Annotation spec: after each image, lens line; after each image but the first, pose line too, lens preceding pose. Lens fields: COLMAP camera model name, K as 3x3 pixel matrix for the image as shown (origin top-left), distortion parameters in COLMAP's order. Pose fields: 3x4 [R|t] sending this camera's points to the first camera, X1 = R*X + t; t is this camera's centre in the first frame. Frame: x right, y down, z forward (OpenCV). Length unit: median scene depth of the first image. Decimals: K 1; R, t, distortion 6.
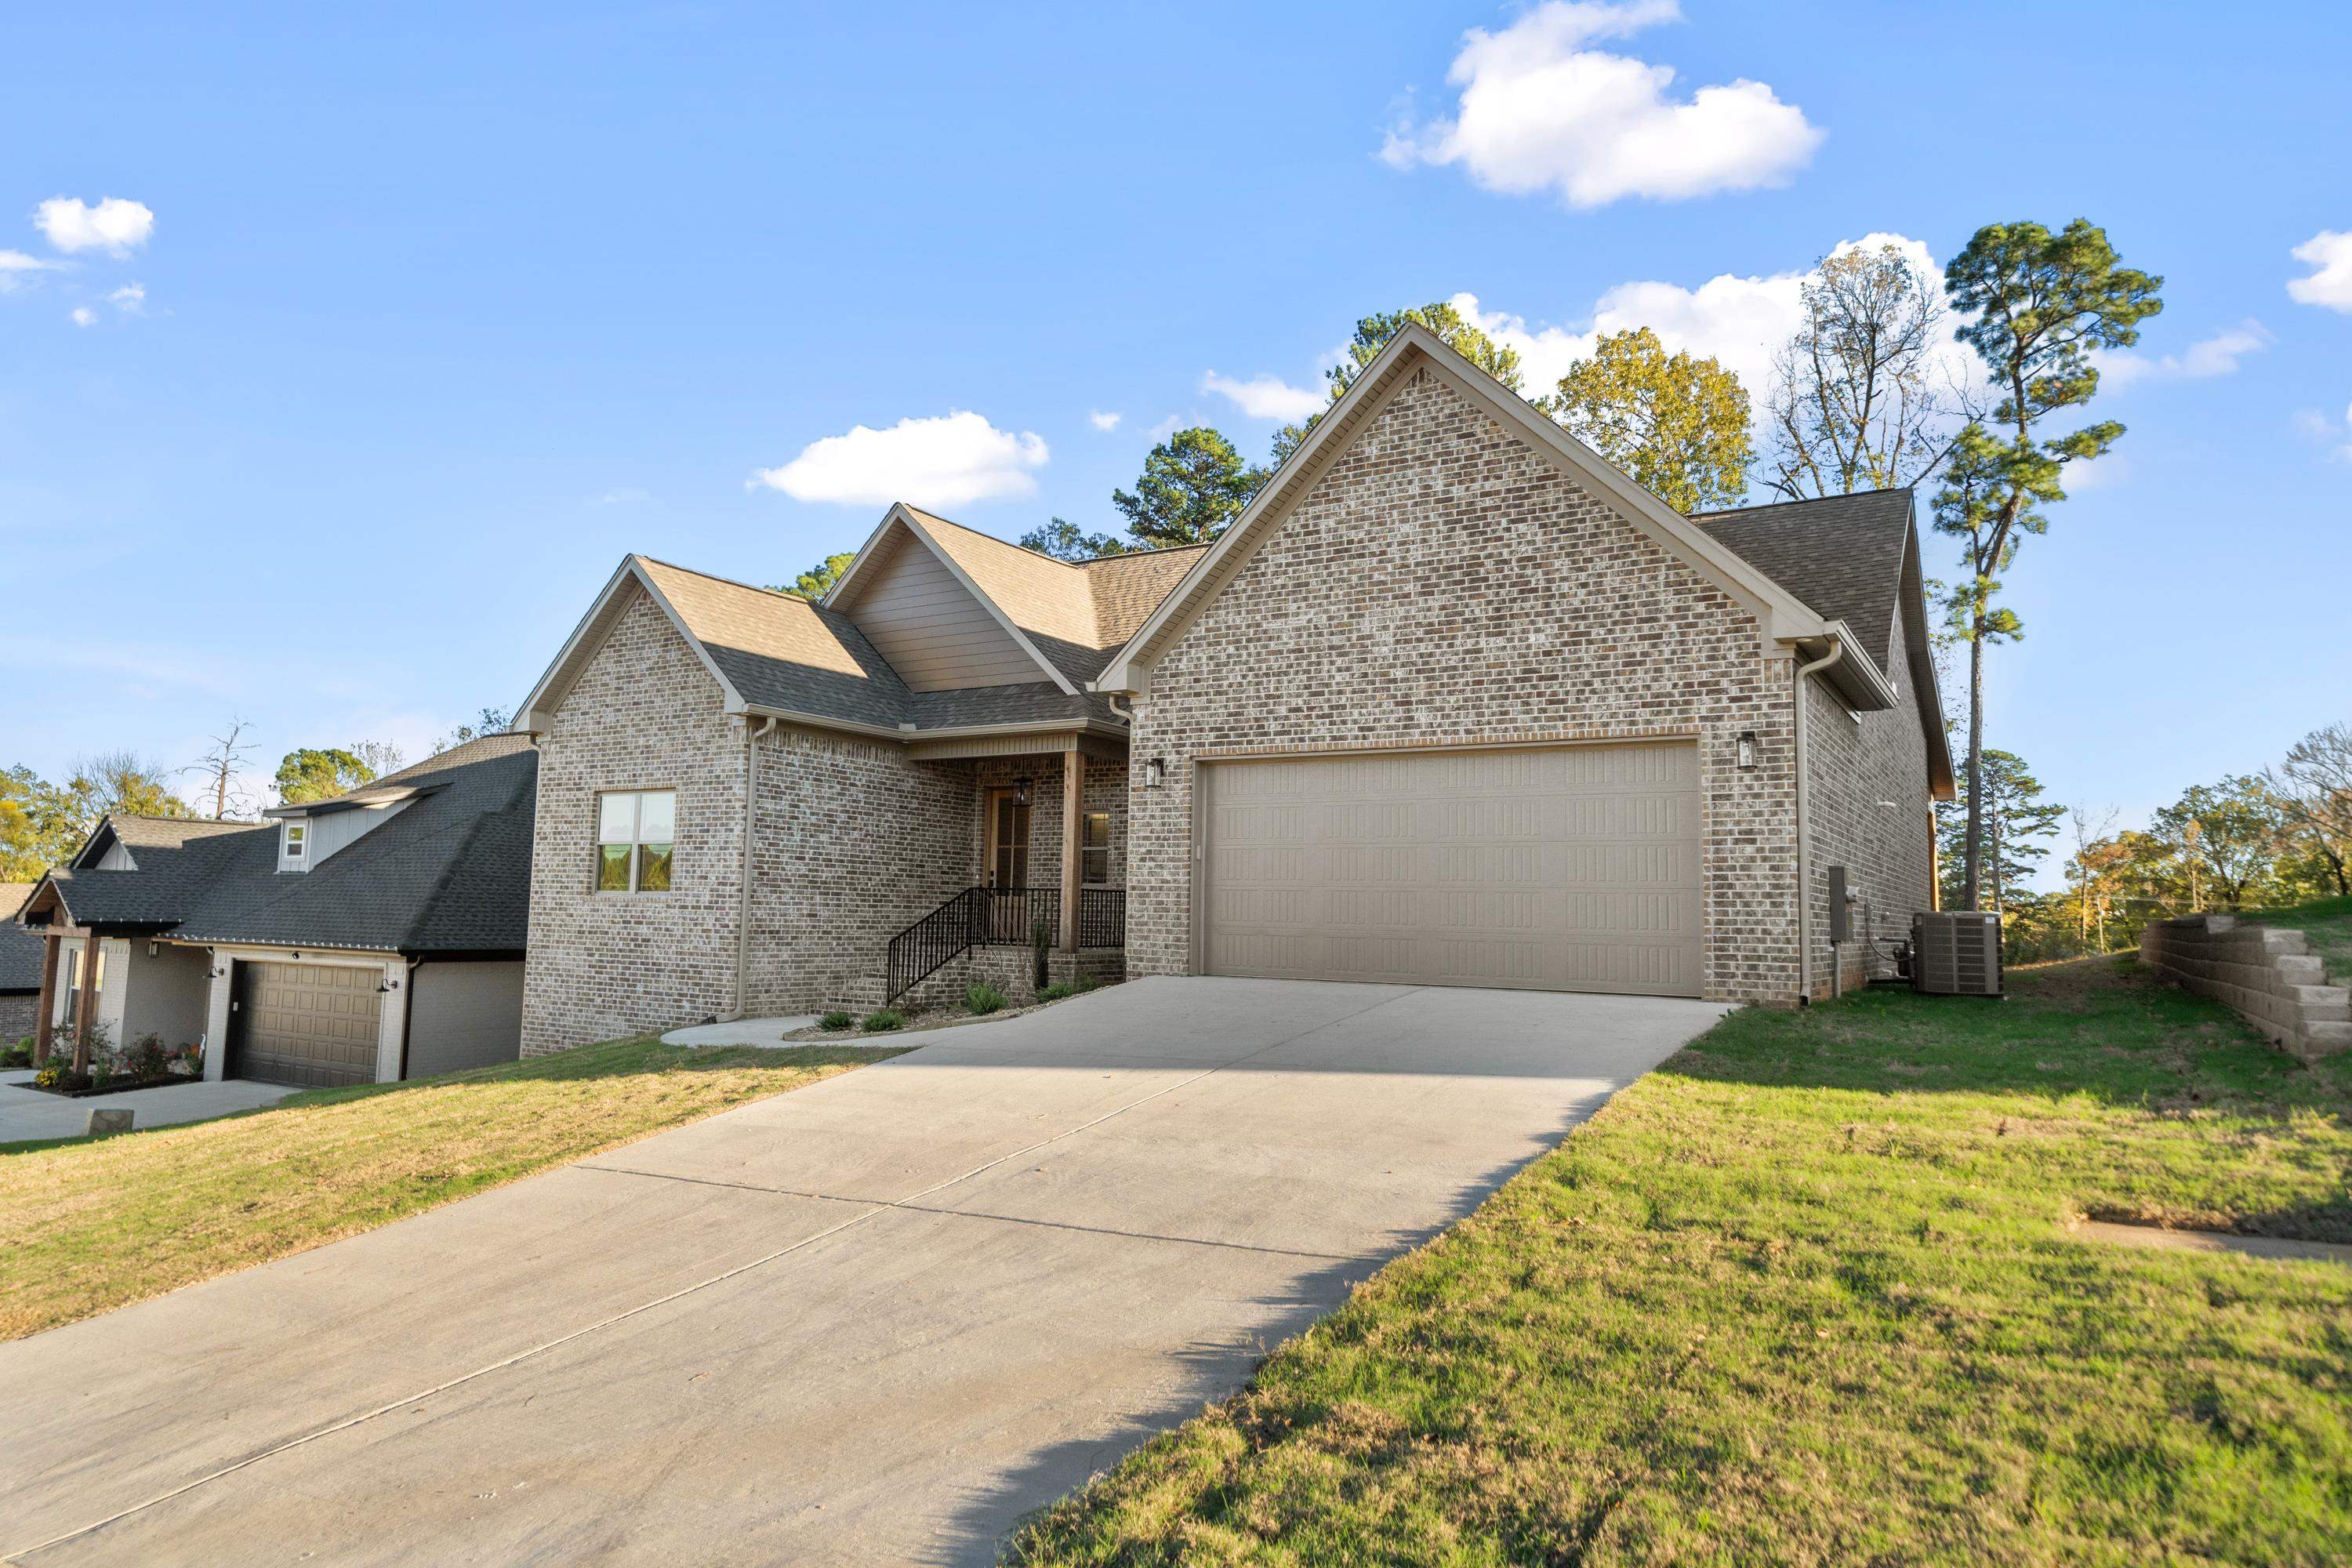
lens RADIAL K [[1492.9, 0, 1150.4], [0, 1492.9, 776.8], [0, 0, 1]] dist [-0.001411, -0.000413]
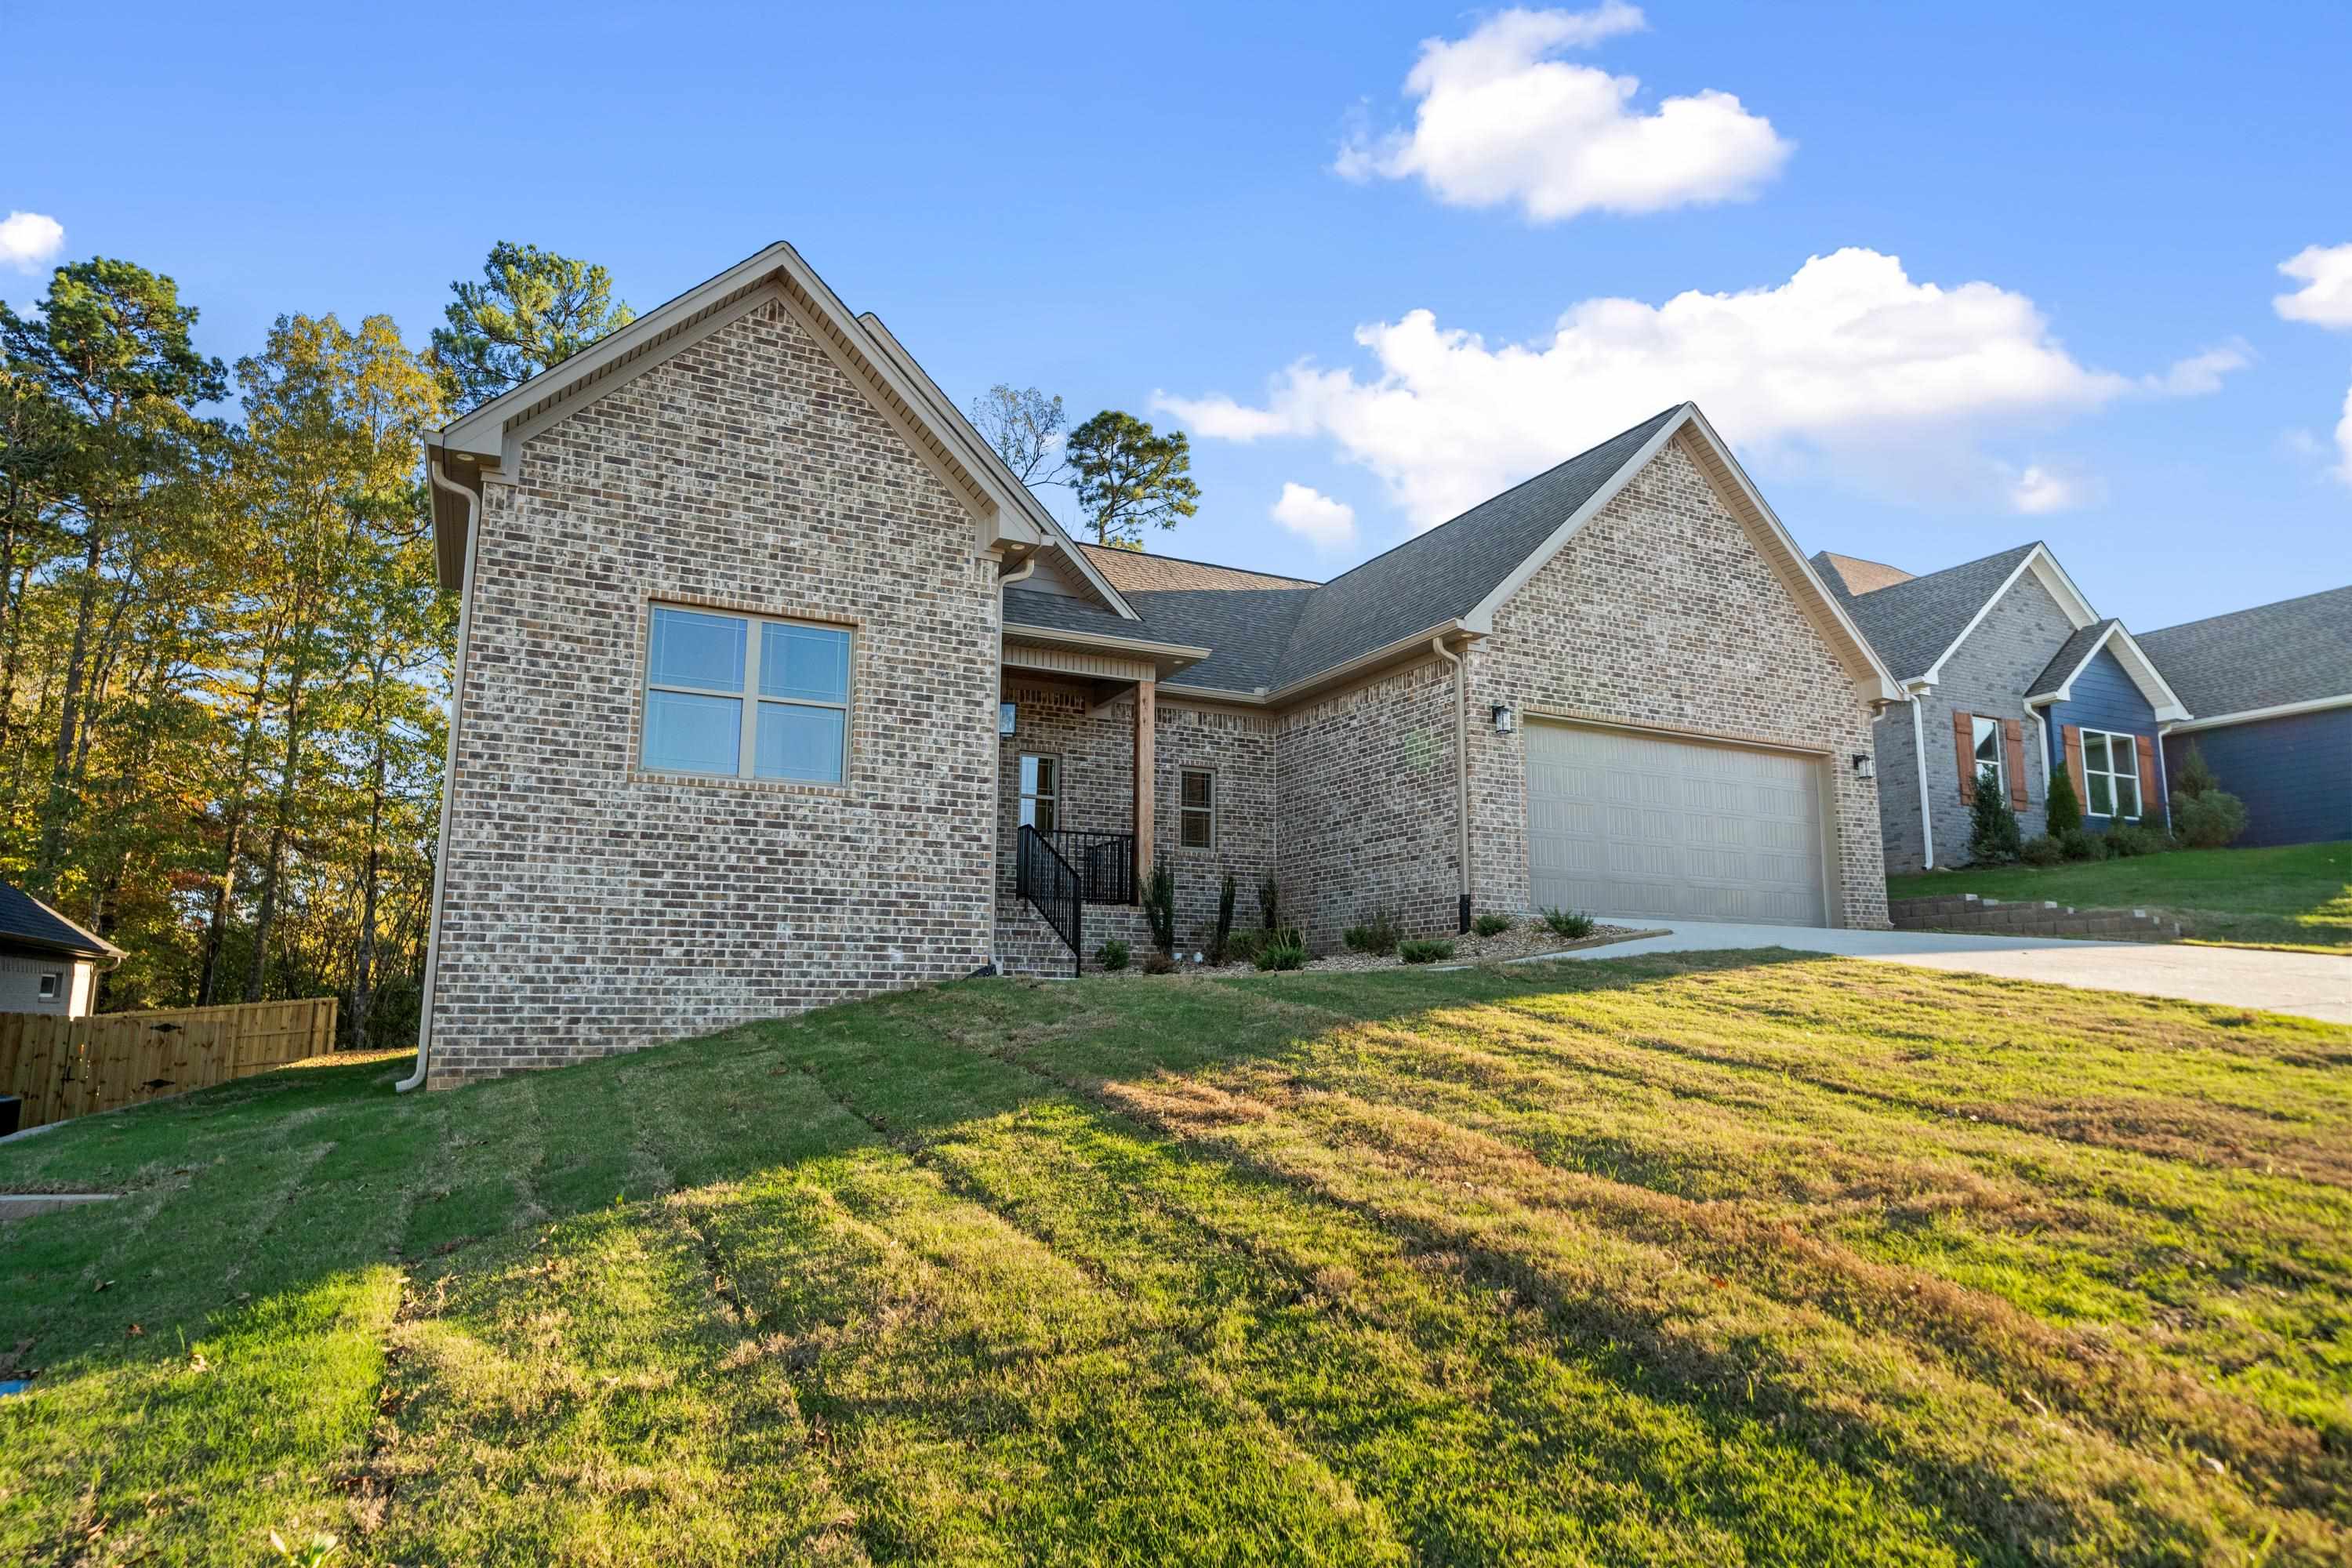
lens RADIAL K [[1391.3, 0, 1181.4], [0, 1391.3, 796.1], [0, 0, 1]] dist [-0.002888, -0.000539]
pose [[0.502417, 0.113263, 0.857175, -1.038439], [-0.078988, 0.993250, -0.084946, 0.167290], [-0.861010, -0.025029, 0.507972, 0.773772]]
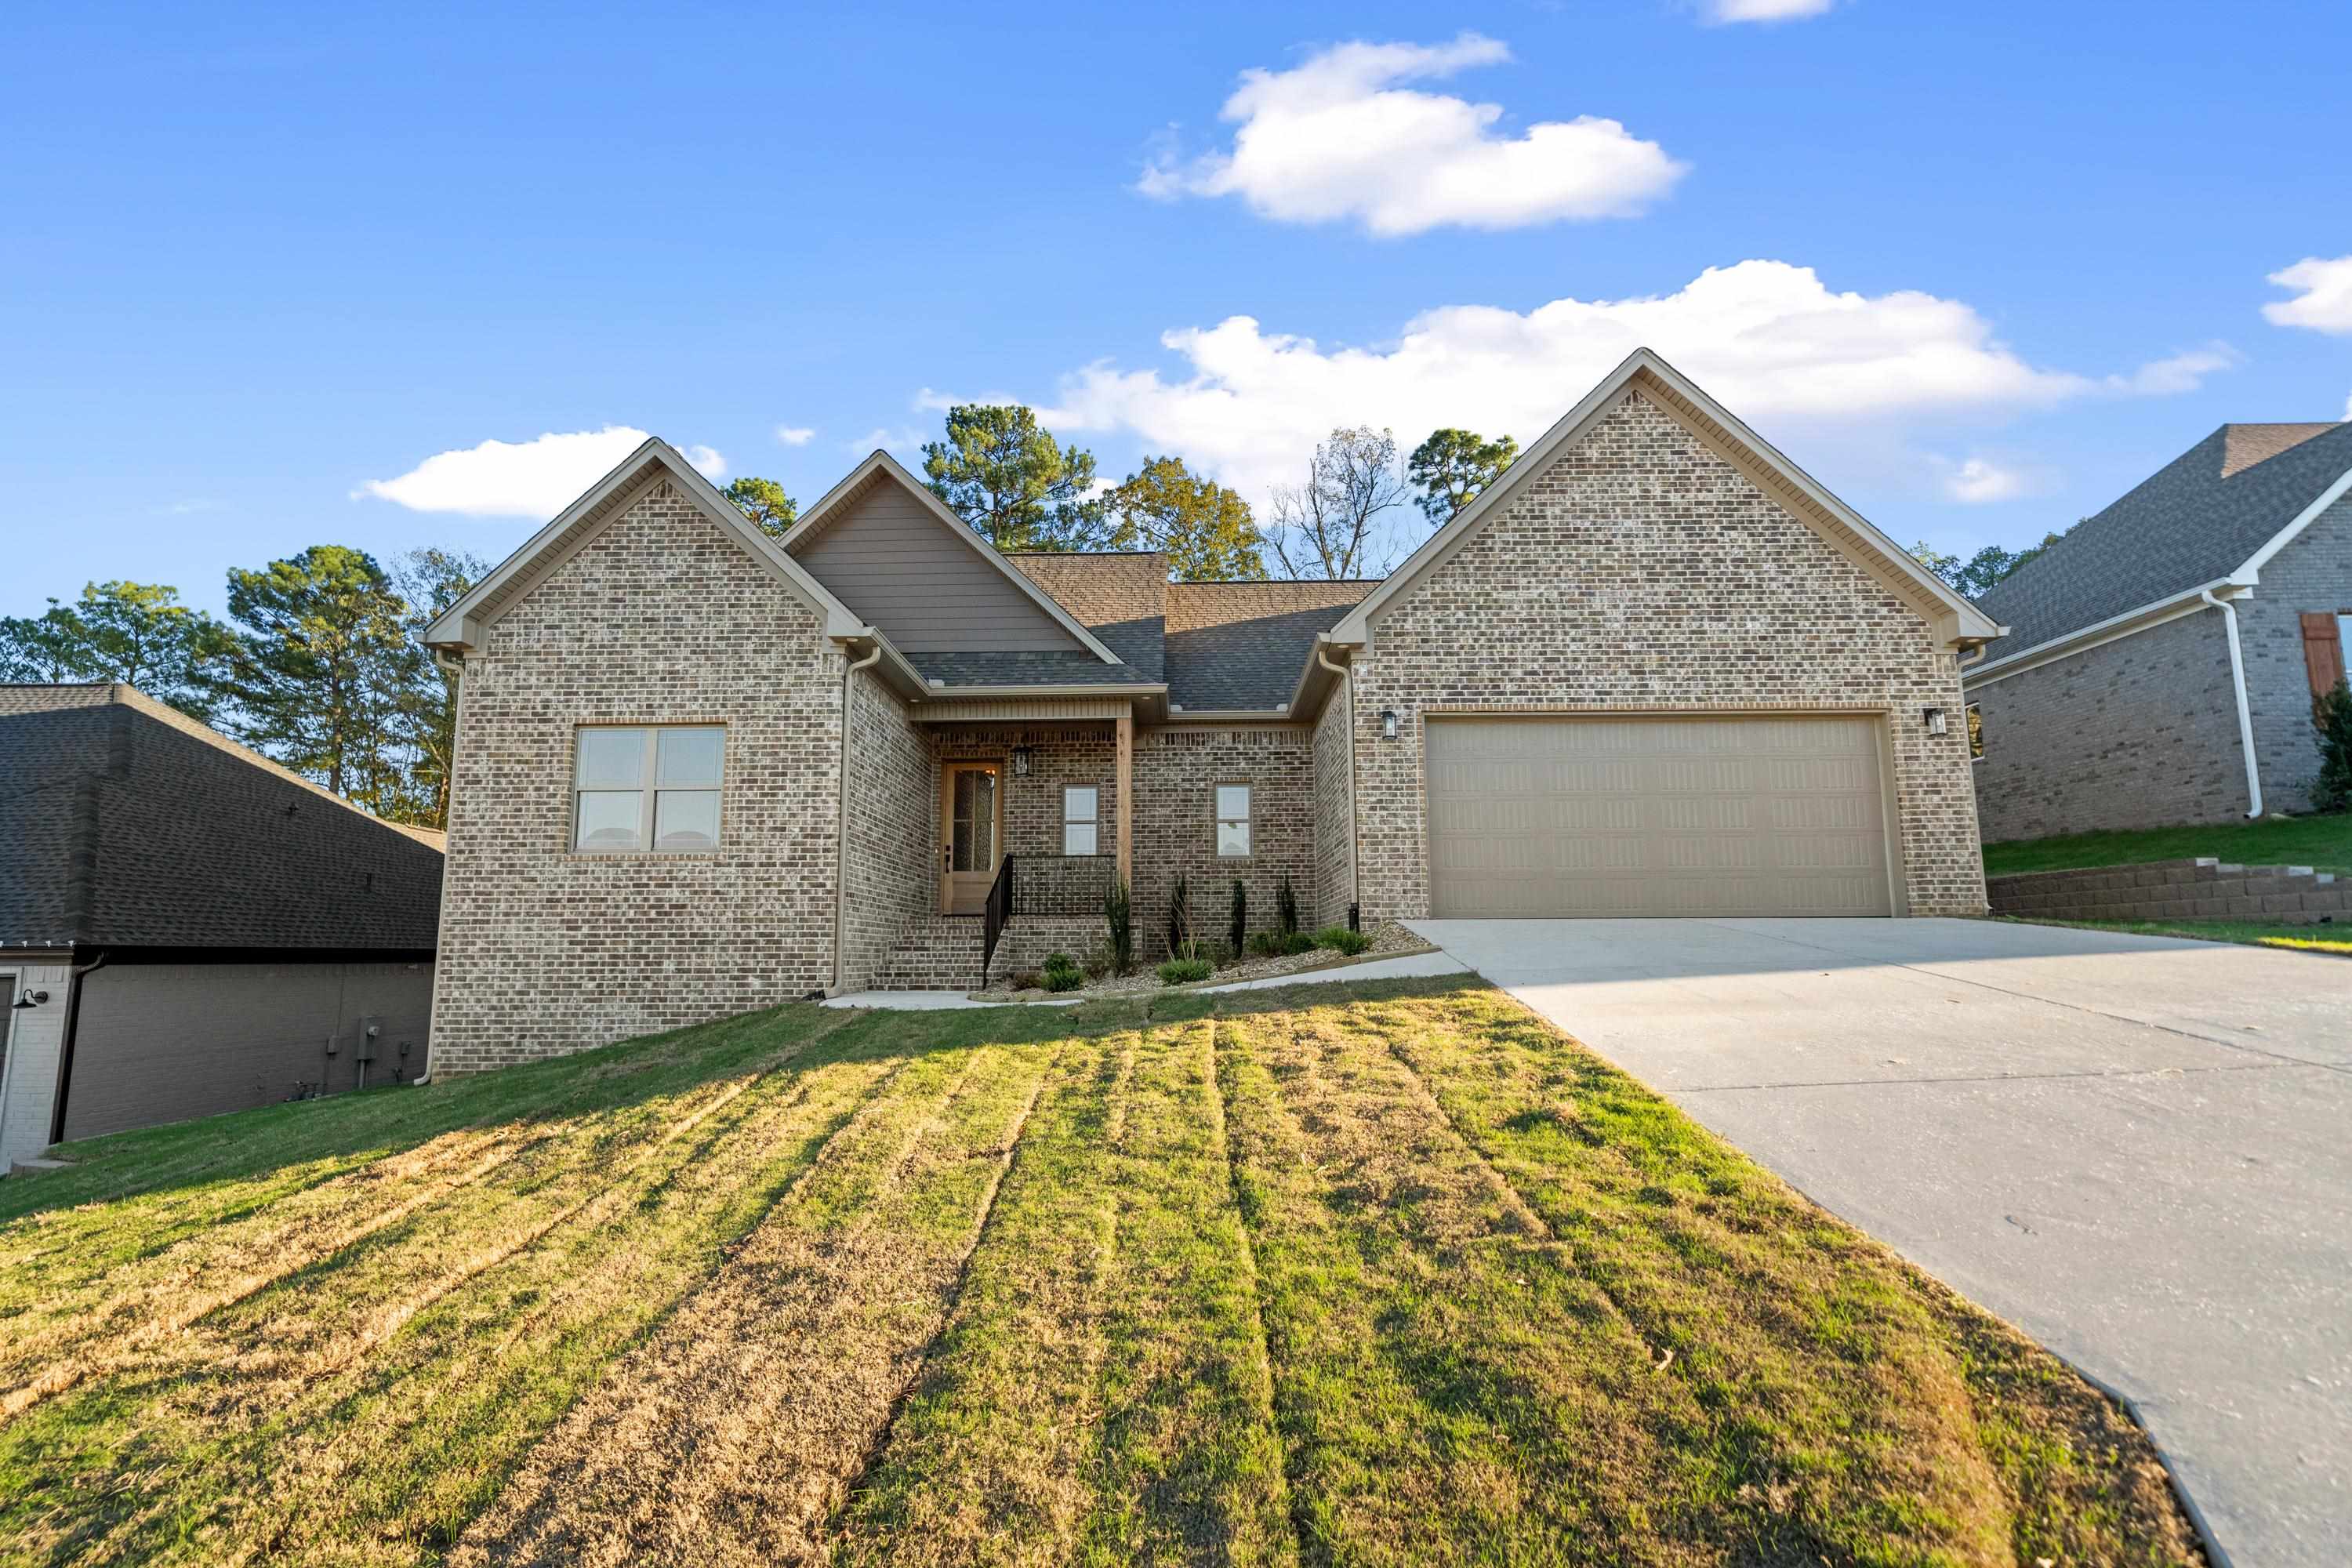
lens RADIAL K [[1195.7, 0, 1166.7], [0, 1195.7, 787.0], [0, 0, 1]] dist [-0.002069, 0.000095]
pose [[0.850074, 0.047682, 0.524501, -0.624209], [-0.026801, 0.998519, -0.047338, 0.093178], [-0.525982, 0.026184, 0.850093, 0.416454]]
